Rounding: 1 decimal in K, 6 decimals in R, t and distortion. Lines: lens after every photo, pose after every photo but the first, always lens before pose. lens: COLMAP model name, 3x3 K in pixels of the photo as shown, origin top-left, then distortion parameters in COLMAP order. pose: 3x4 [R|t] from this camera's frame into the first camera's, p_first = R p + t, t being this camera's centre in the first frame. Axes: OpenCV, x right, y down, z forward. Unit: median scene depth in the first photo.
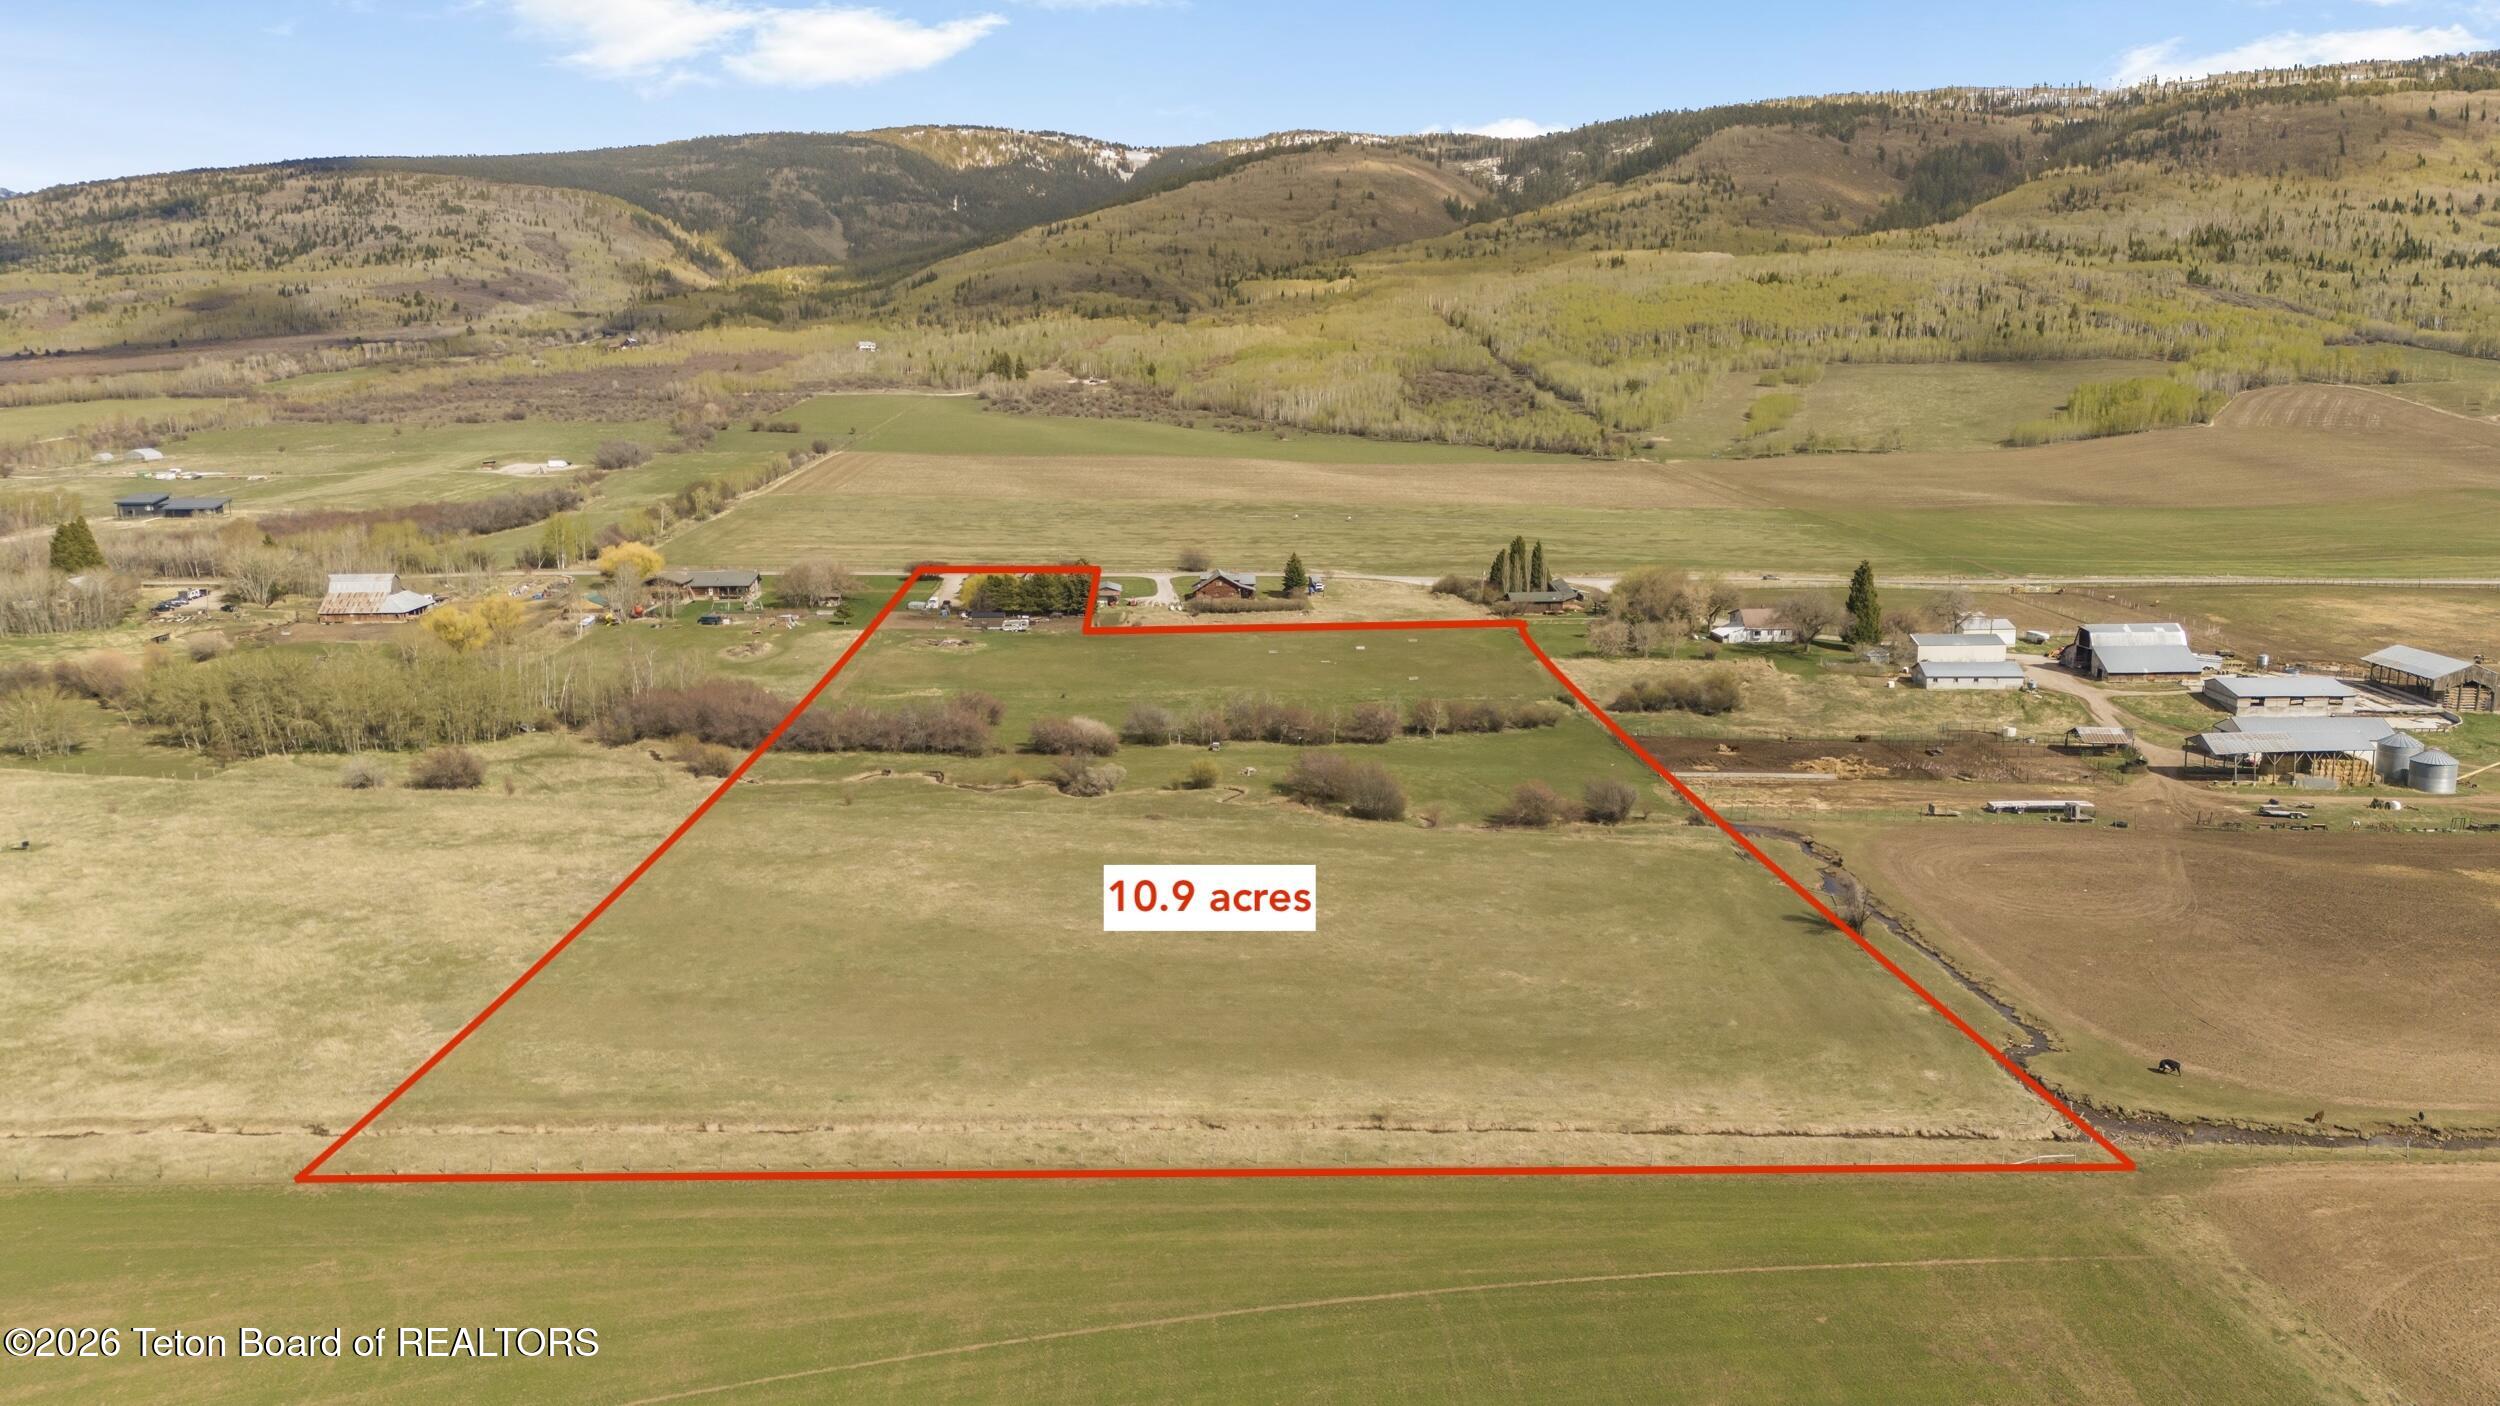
lens RADIAL K [[1835.6, 0, 1251.1], [0, 1835.6, 719.6], [0, 0, 1]] dist [0.064939, -0.056871]
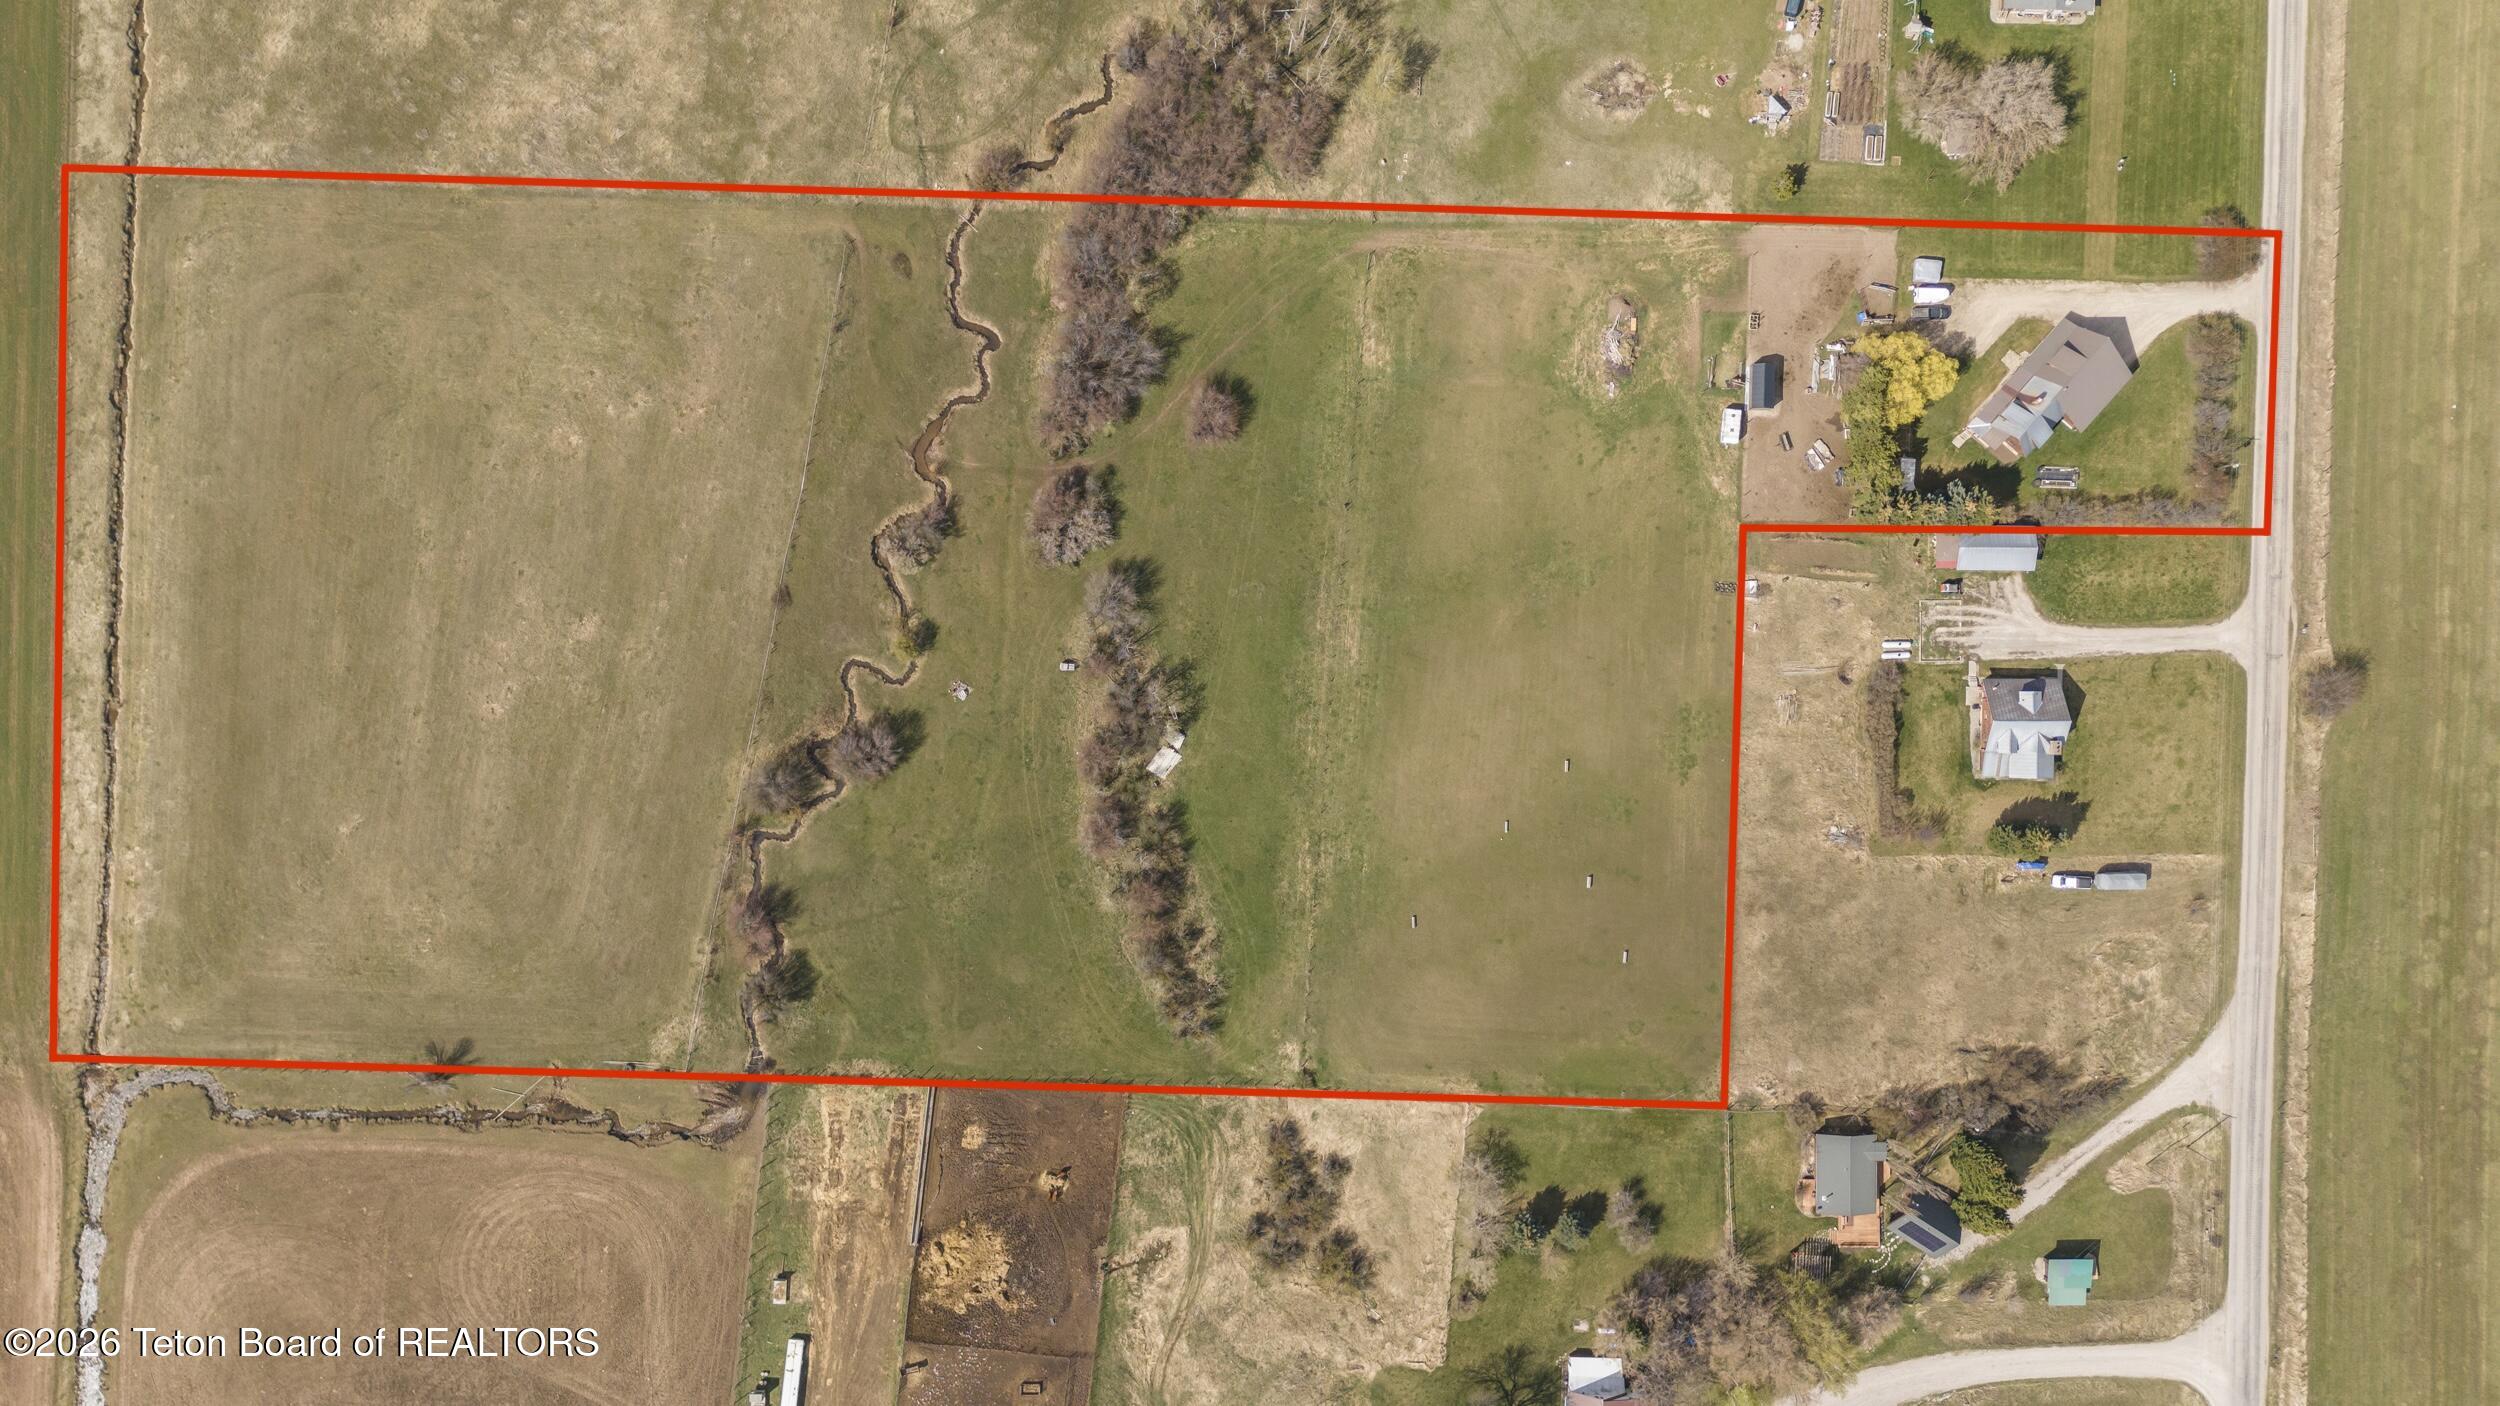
lens RADIAL K [[1835.6, 0, 1247.6], [0, 1835.6, 707.4], [0, 0, 1]] dist [0.064939, -0.056871]
pose [[-0.069432, 0.997518, 0.011699, -0.001829], [-0.206051, -0.025814, 0.978201, -0.112479], [0.976075, 0.065508, 0.207332, 0.102527]]
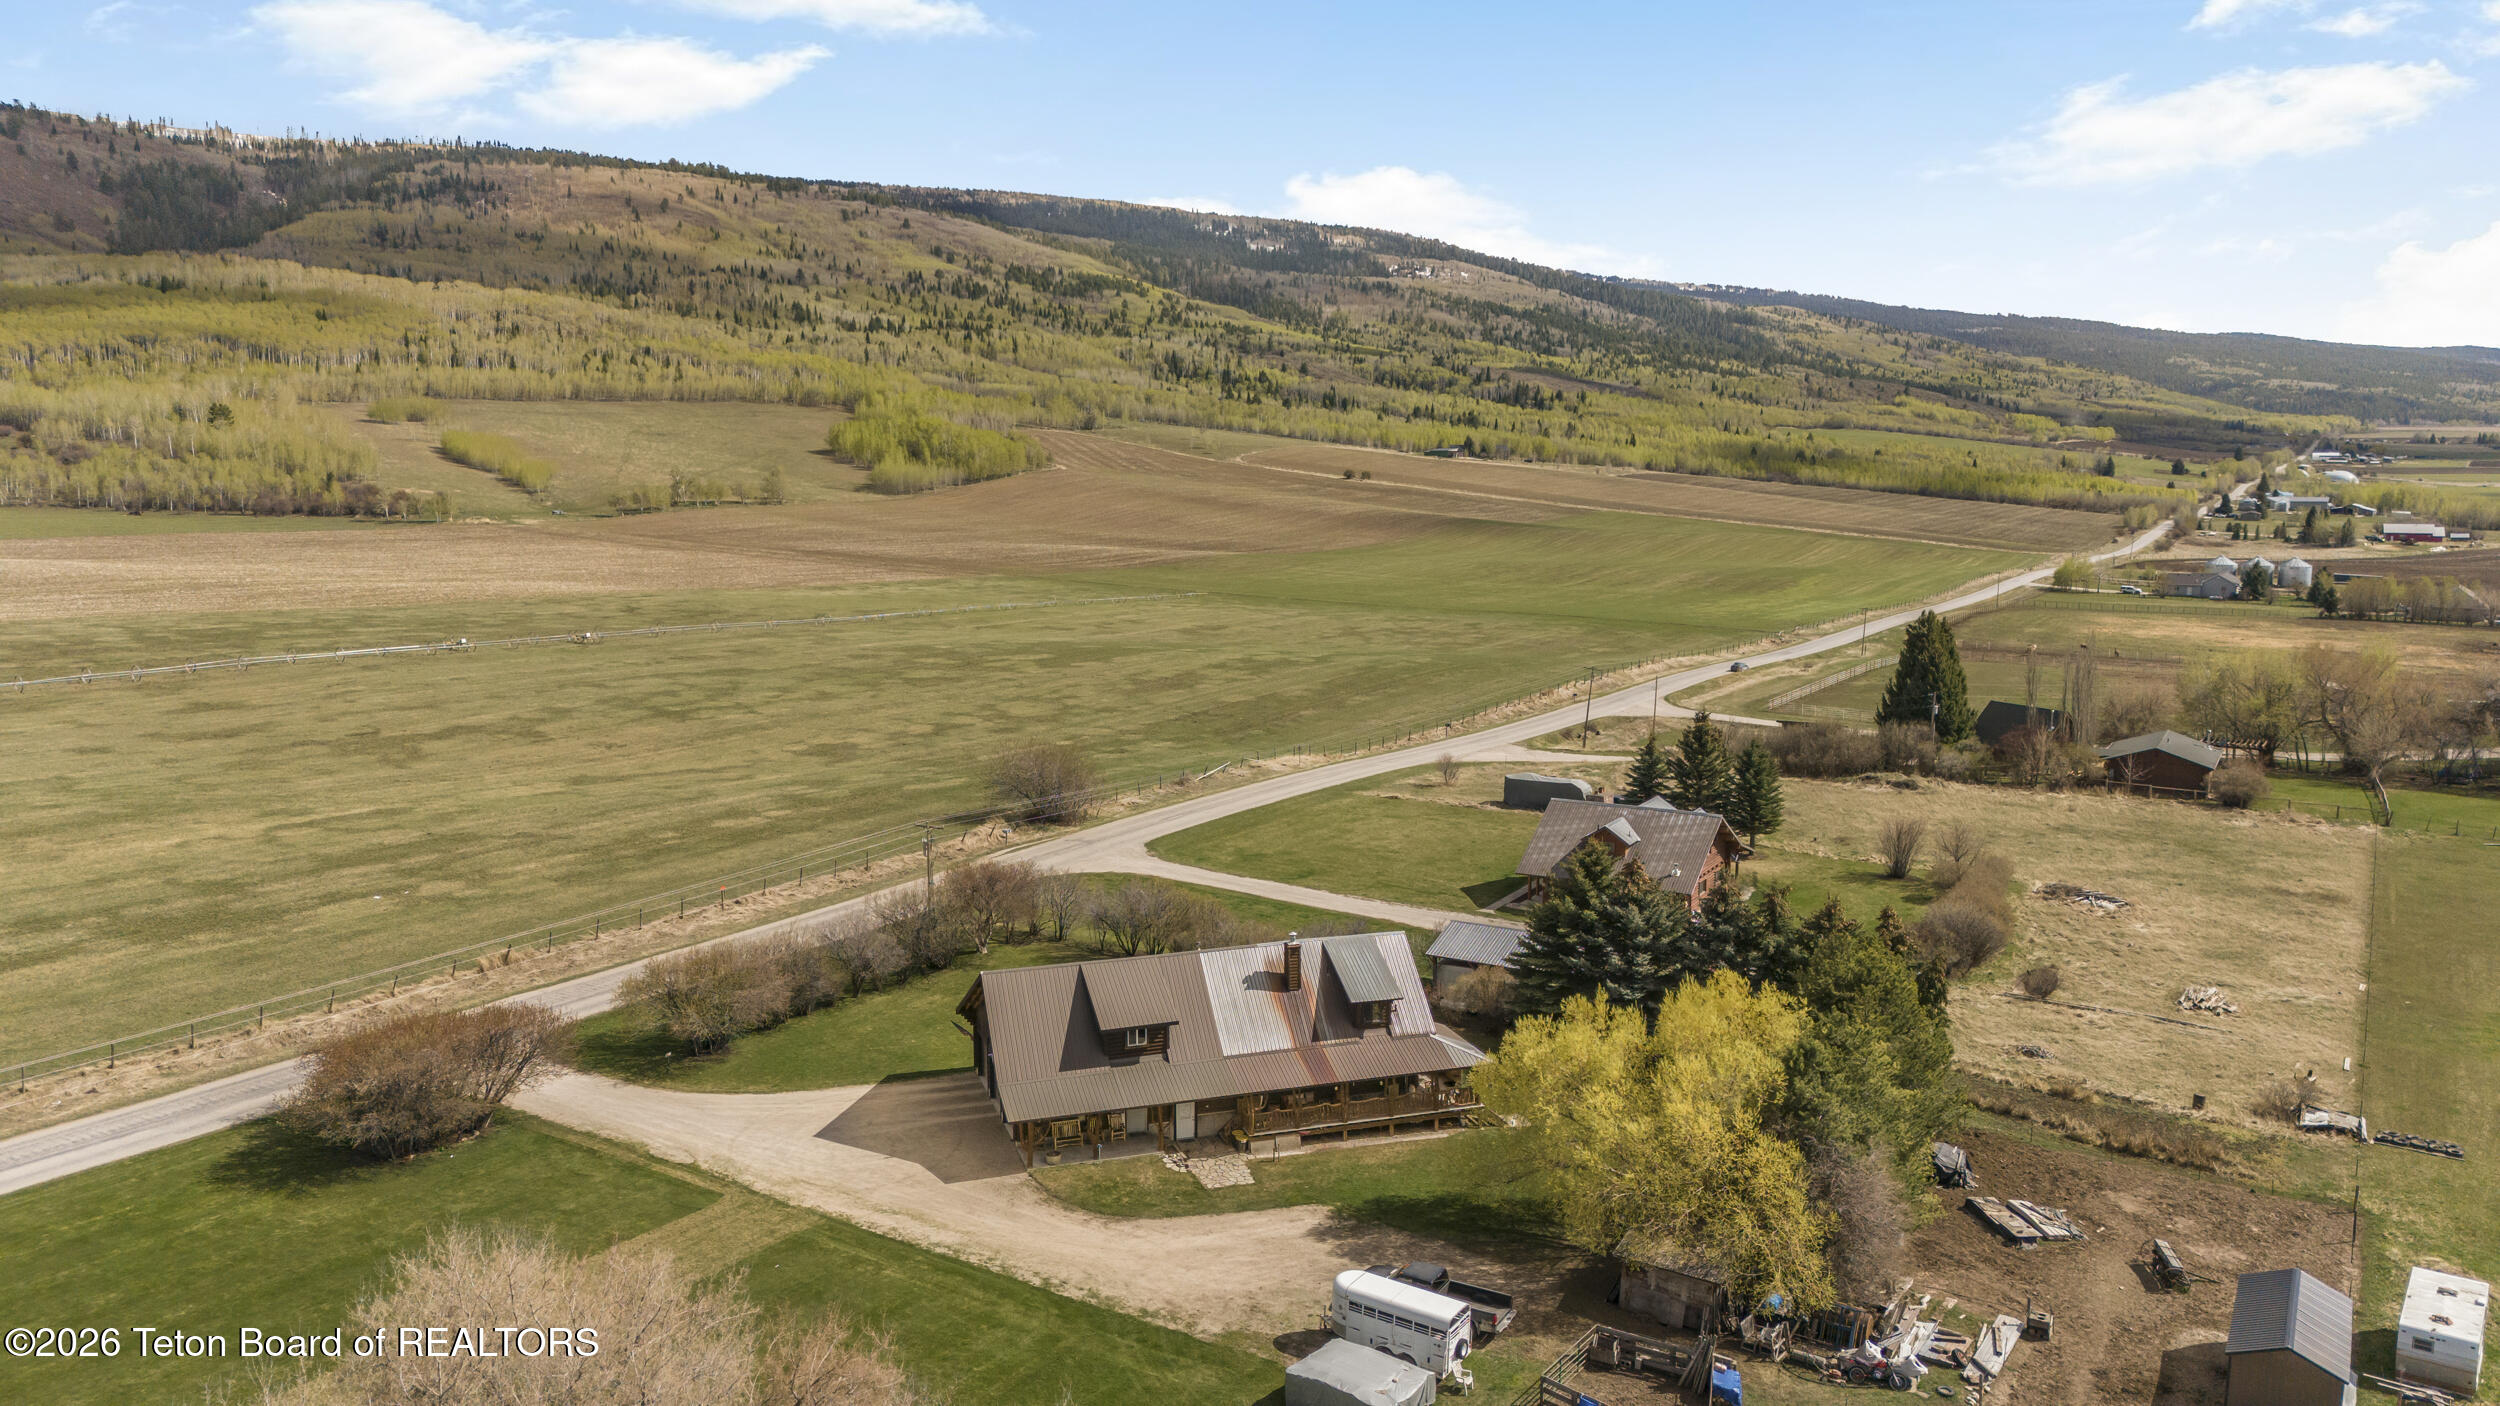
lens RADIAL K [[1835.6, 0, 1246.0], [0, 1835.6, 715.1], [0, 0, 1]] dist [0.064939, -0.056871]
pose [[0.561462, -0.115257, 0.819436, -0.048686], [0.155618, 0.987291, 0.032240, -0.019461], [-0.812738, 0.109418, 0.572263, 0.151394]]
